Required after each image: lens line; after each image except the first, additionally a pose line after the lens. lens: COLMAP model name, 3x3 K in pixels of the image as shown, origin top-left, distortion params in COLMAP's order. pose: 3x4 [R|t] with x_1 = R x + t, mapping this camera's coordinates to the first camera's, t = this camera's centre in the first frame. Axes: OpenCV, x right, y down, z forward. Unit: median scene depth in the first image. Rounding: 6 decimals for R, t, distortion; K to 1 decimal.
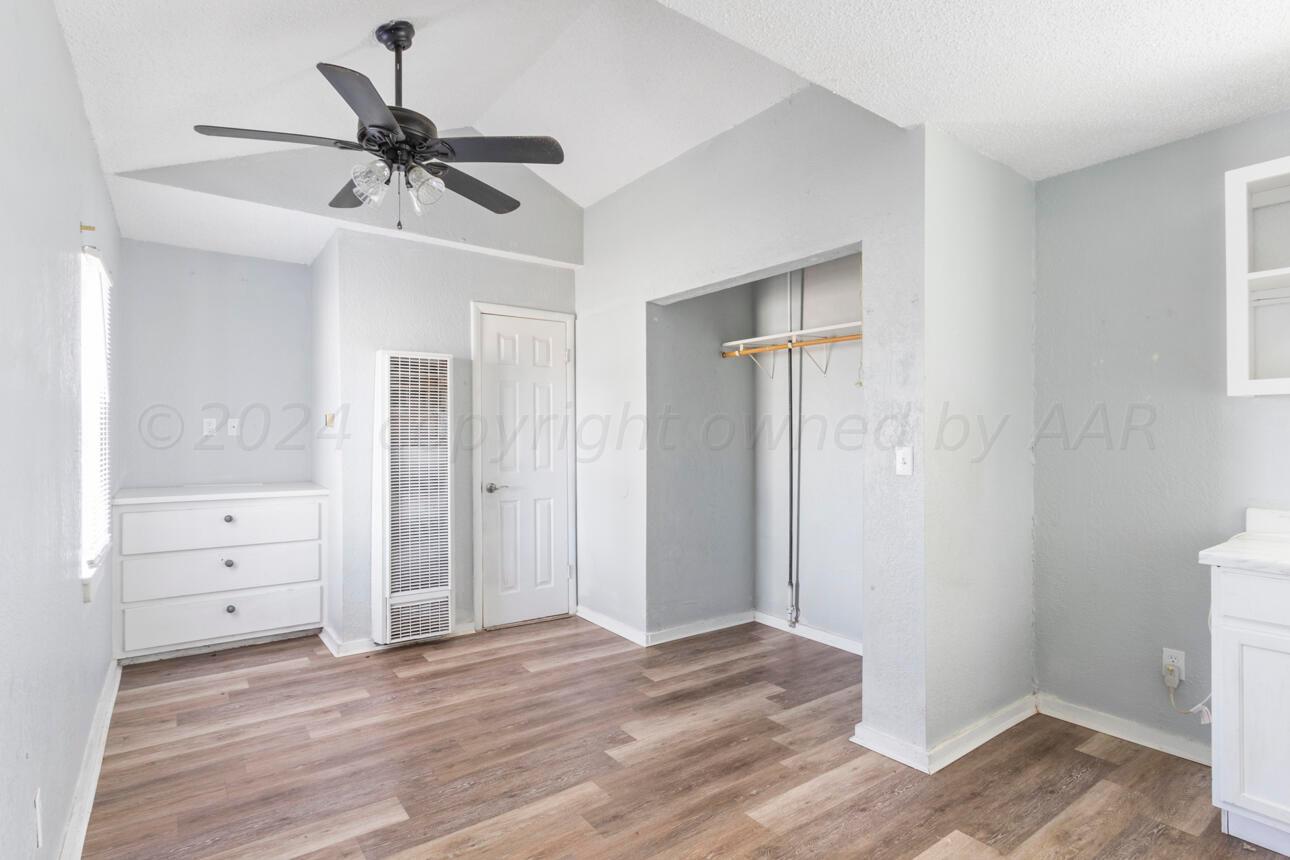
lens RADIAL K [[632.8, 0, 645.0], [0, 632.8, 430.0], [0, 0, 1]] dist [-0.000550, -0.000595]
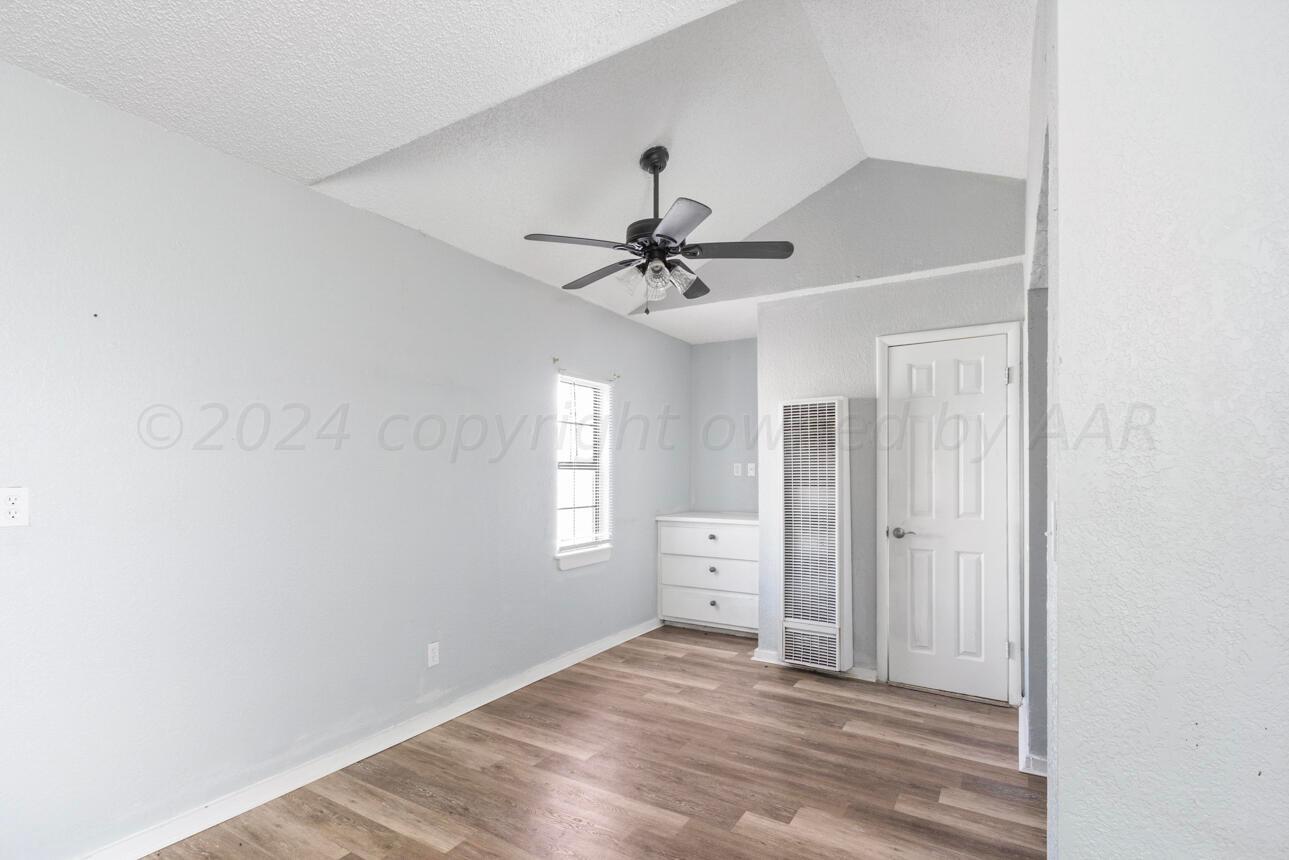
lens RADIAL K [[611.6, 0, 639.5], [0, 611.6, 466.7], [0, 0, 1]] dist [-0.000603, -0.000369]
pose [[0.374666, -0.012325, -0.927078, 0.500604], [0.008330, 0.999916, -0.009927, 0.000339], [0.927122, -0.004003, 0.374737, 0.350546]]
